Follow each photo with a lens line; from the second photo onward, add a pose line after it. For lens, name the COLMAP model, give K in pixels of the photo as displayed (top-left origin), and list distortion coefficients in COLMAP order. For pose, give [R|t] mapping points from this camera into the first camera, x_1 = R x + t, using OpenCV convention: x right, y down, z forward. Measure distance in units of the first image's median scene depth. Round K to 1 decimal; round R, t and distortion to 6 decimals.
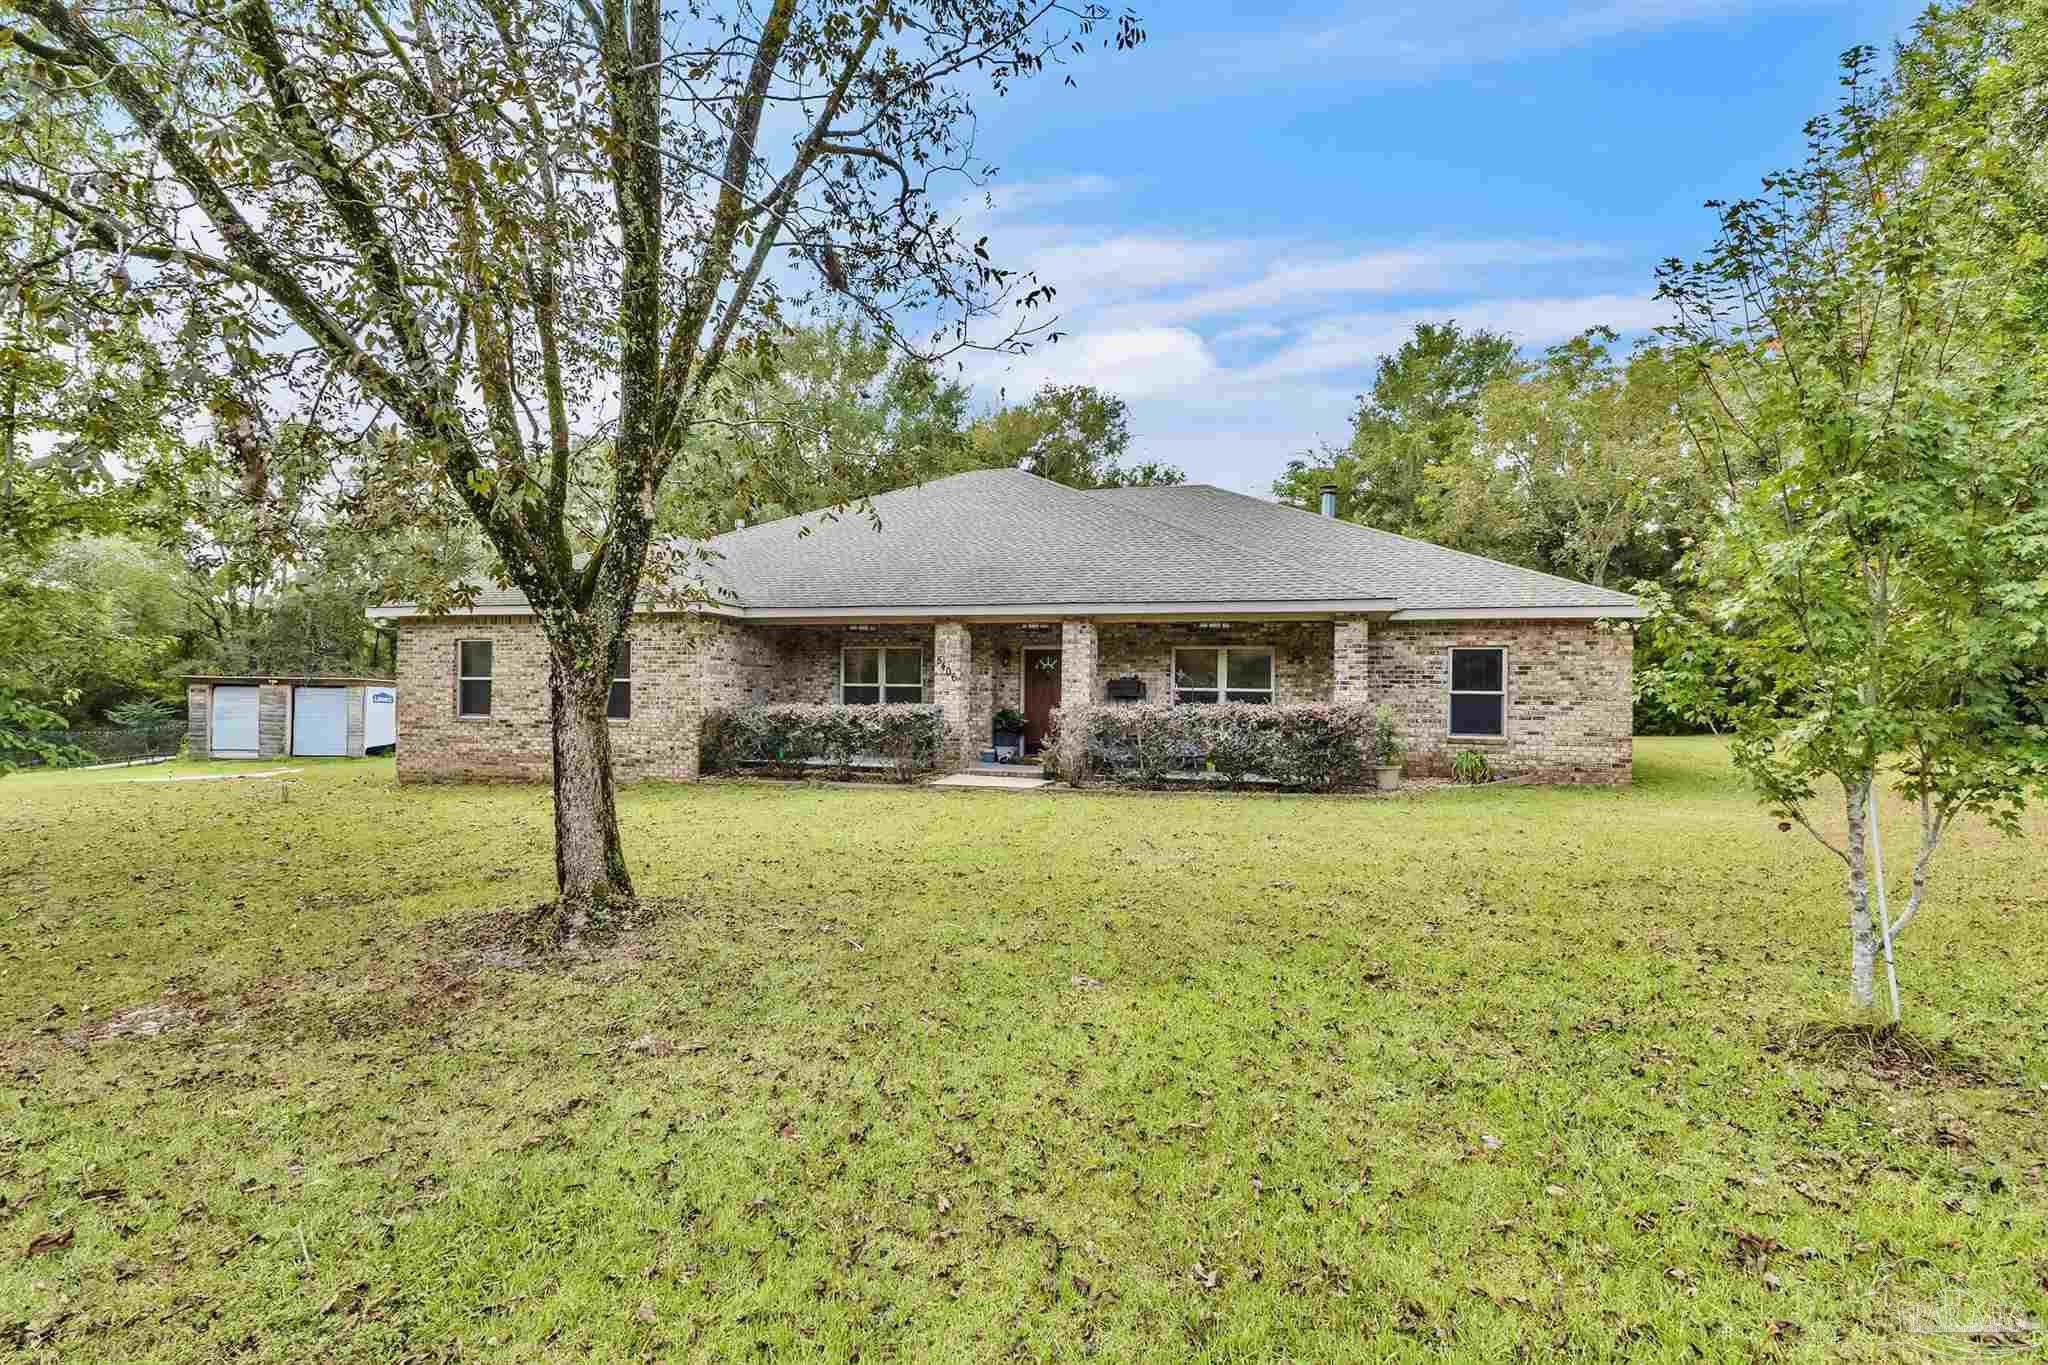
lens RADIAL K [[961.3, 0, 1015.1], [0, 961.3, 680.2], [0, 0, 1]] dist [0.006305, 0.000337]
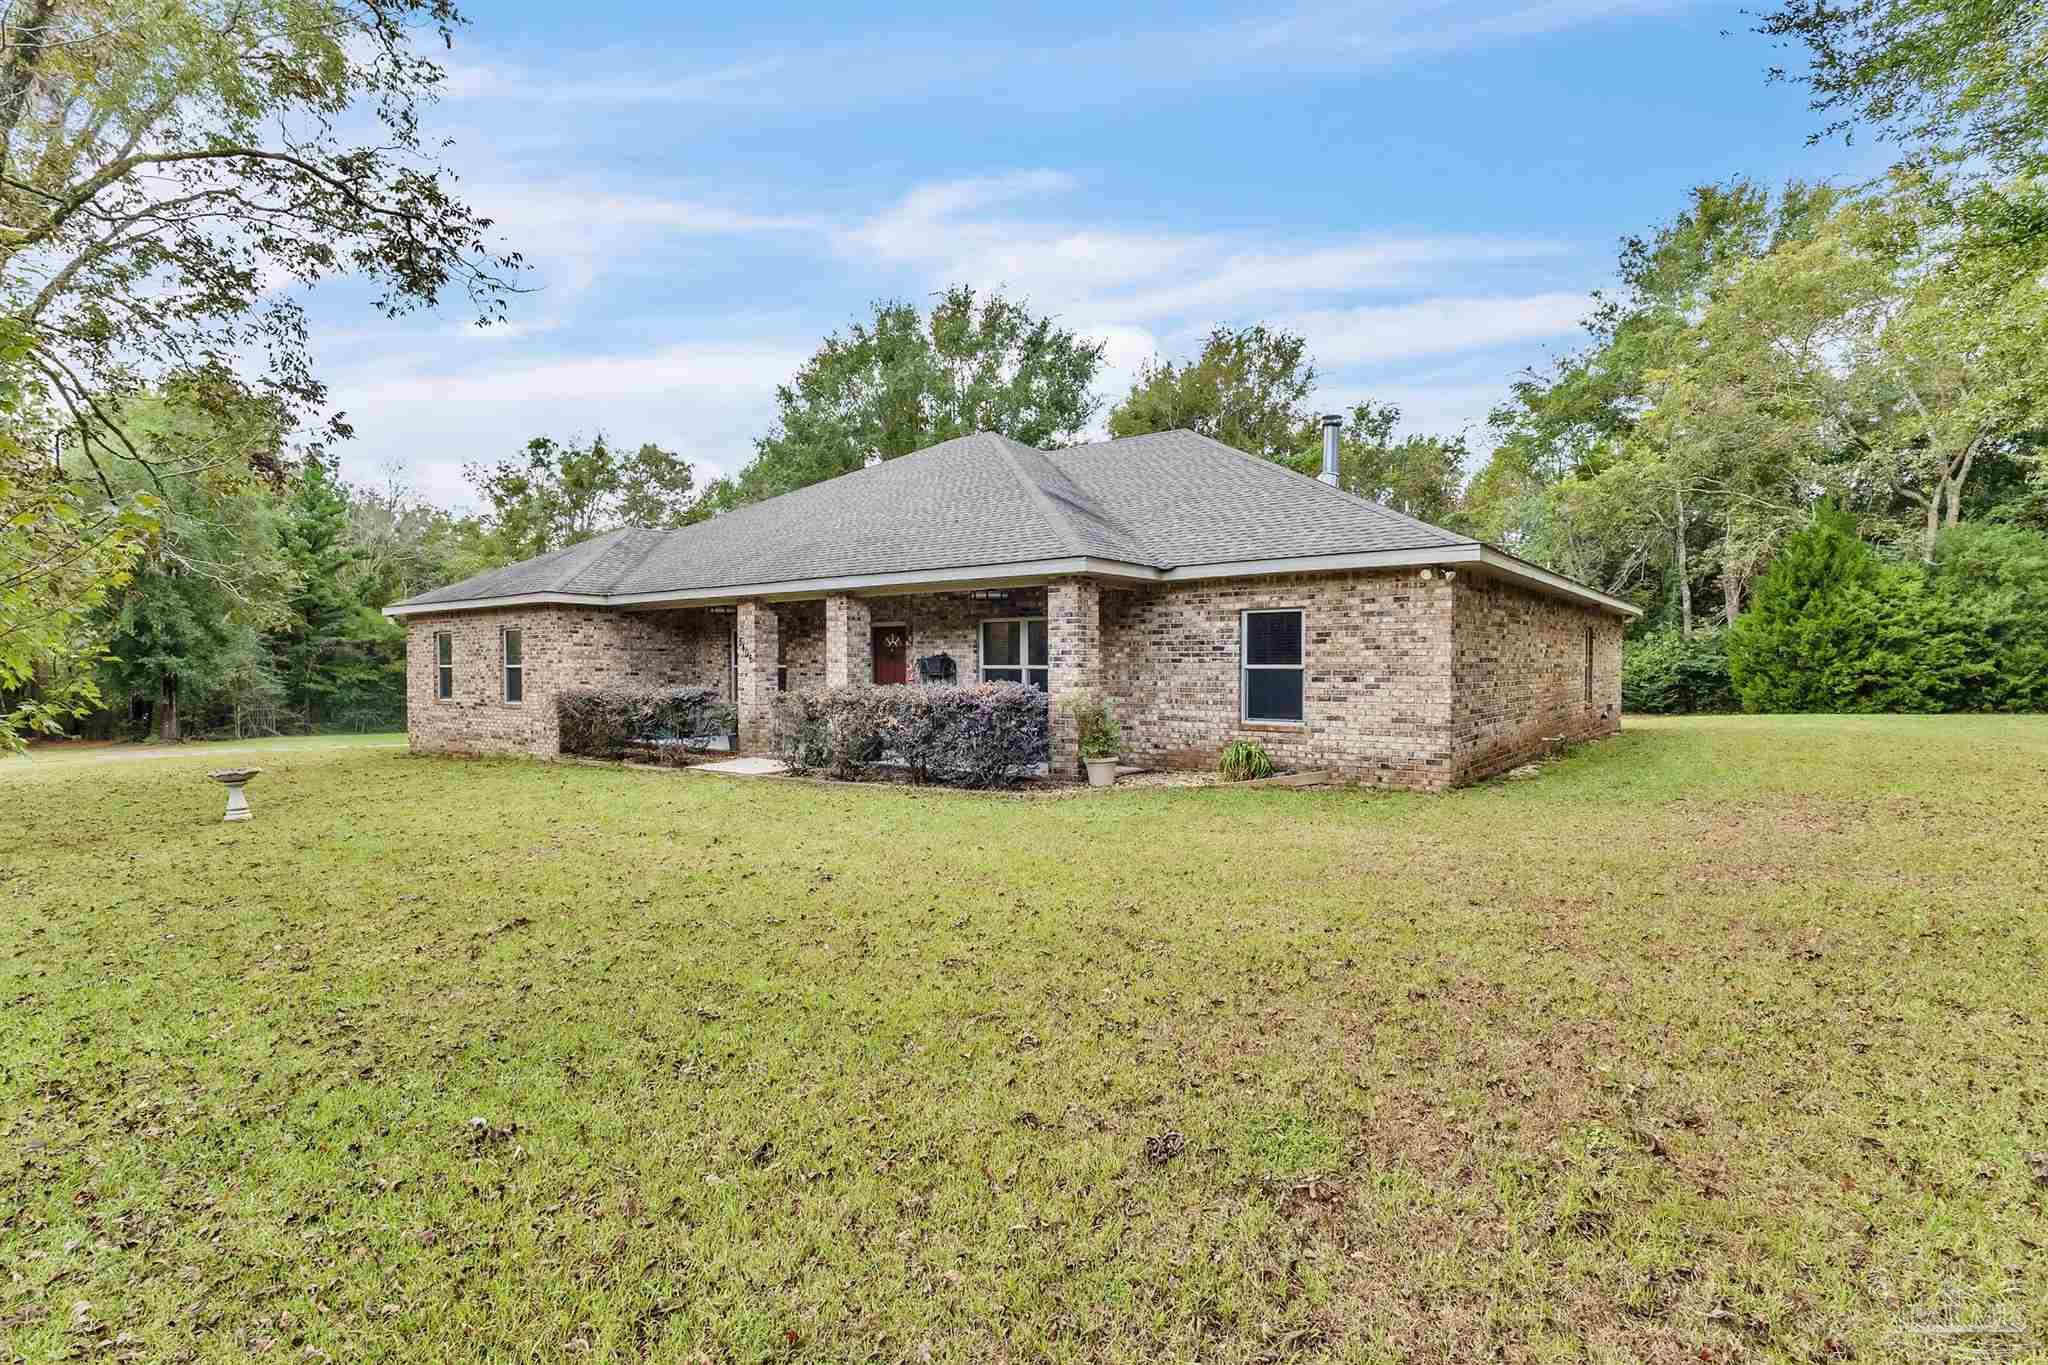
lens RADIAL K [[961.3, 0, 1023.8], [0, 961.3, 686.6], [0, 0, 1]] dist [0.006305, 0.000337]
pose [[0.938976, -0.008318, -0.343883, 0.557389], [0.020855, 0.999245, 0.032773, -0.001098], [0.343351, -0.037945, 0.938440, 0.185224]]
